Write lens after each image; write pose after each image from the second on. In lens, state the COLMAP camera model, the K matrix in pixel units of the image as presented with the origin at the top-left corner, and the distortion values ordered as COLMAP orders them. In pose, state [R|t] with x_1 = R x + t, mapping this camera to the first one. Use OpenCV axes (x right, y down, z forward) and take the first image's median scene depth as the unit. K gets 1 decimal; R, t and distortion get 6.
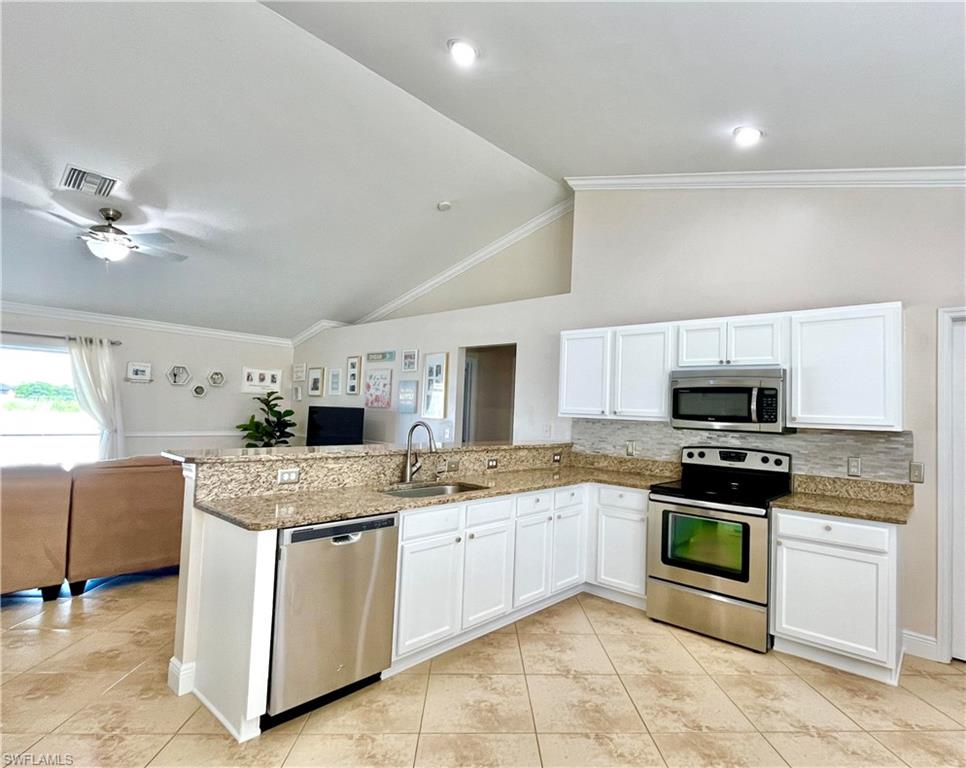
lens RADIAL K [[519.7, 0, 512.5], [0, 519.7, 386.8], [0, 0, 1]] dist [-0.003068, -0.000437]
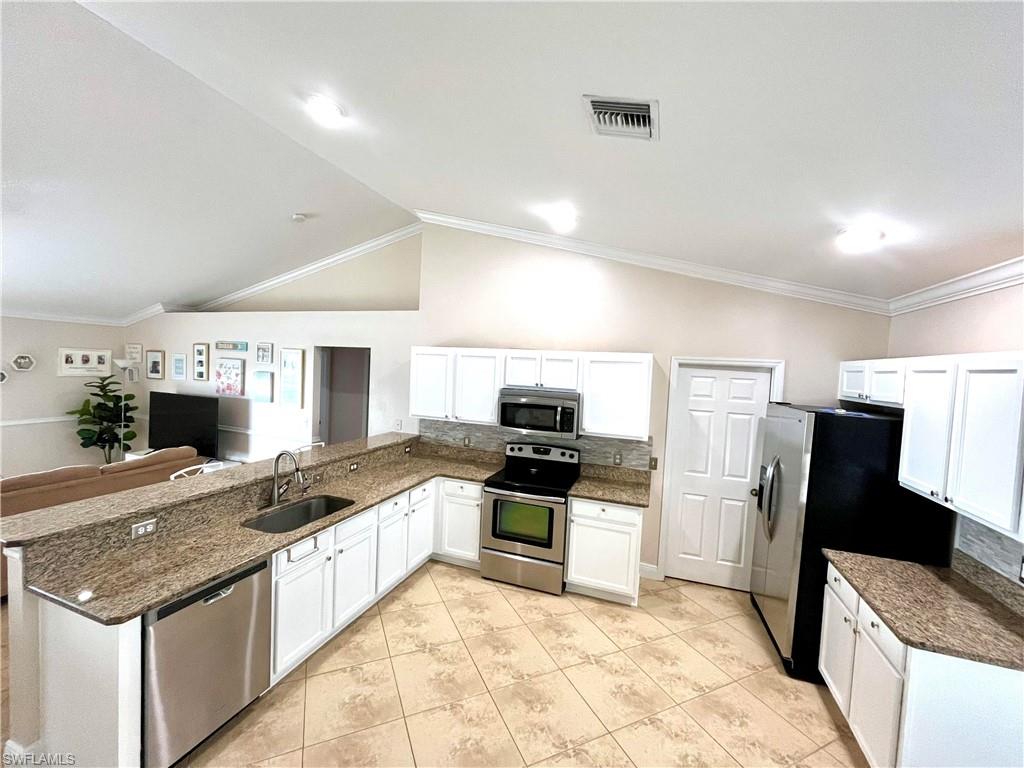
lens RADIAL K [[414.0, 0, 511.5], [0, 414.0, 384.4], [0, 0, 1]] dist [-0.004455, 0.000121]
pose [[0.936157, -0.009840, 0.351445, -0.034388], [-0.027316, 0.994551, 0.100610, -0.155256], [-0.350520, -0.103787, 0.930787, 0.030748]]
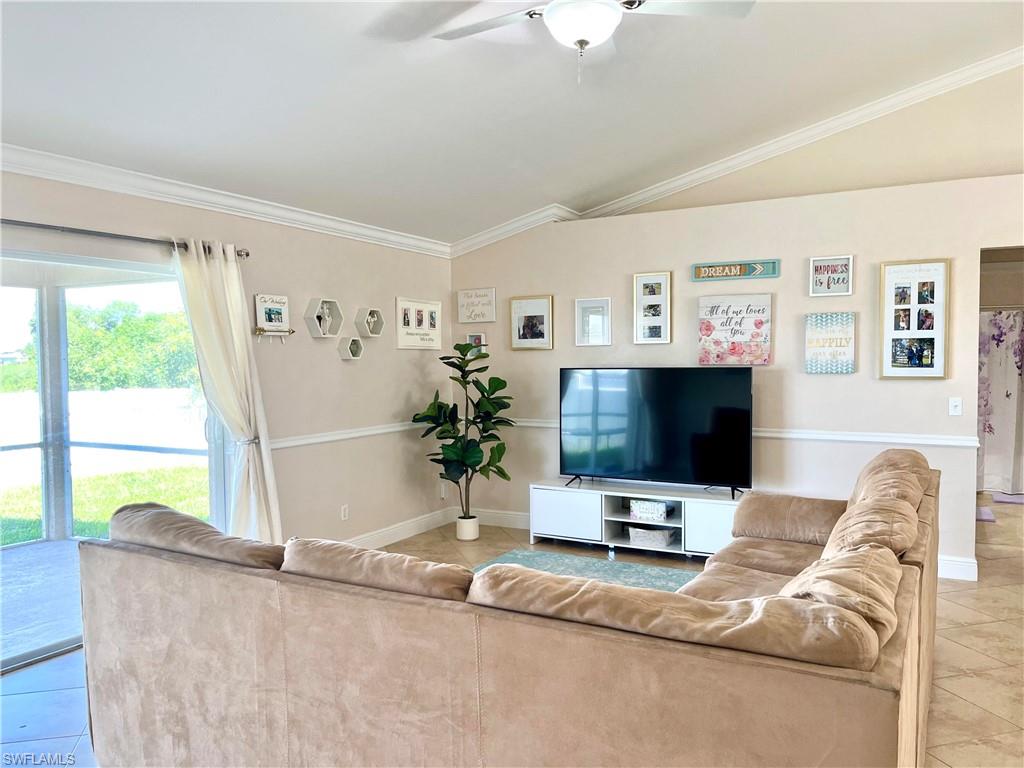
lens RADIAL K [[778.7, 0, 514.9], [0, 778.7, 390.9], [0, 0, 1]] dist [-0.001585, -0.004565]
pose [[0.978209, -0.054079, 0.200457, -1.233087], [0.035326, 0.994756, 0.095978, -0.037293], [-0.204597, -0.086806, 0.974990, 0.469736]]
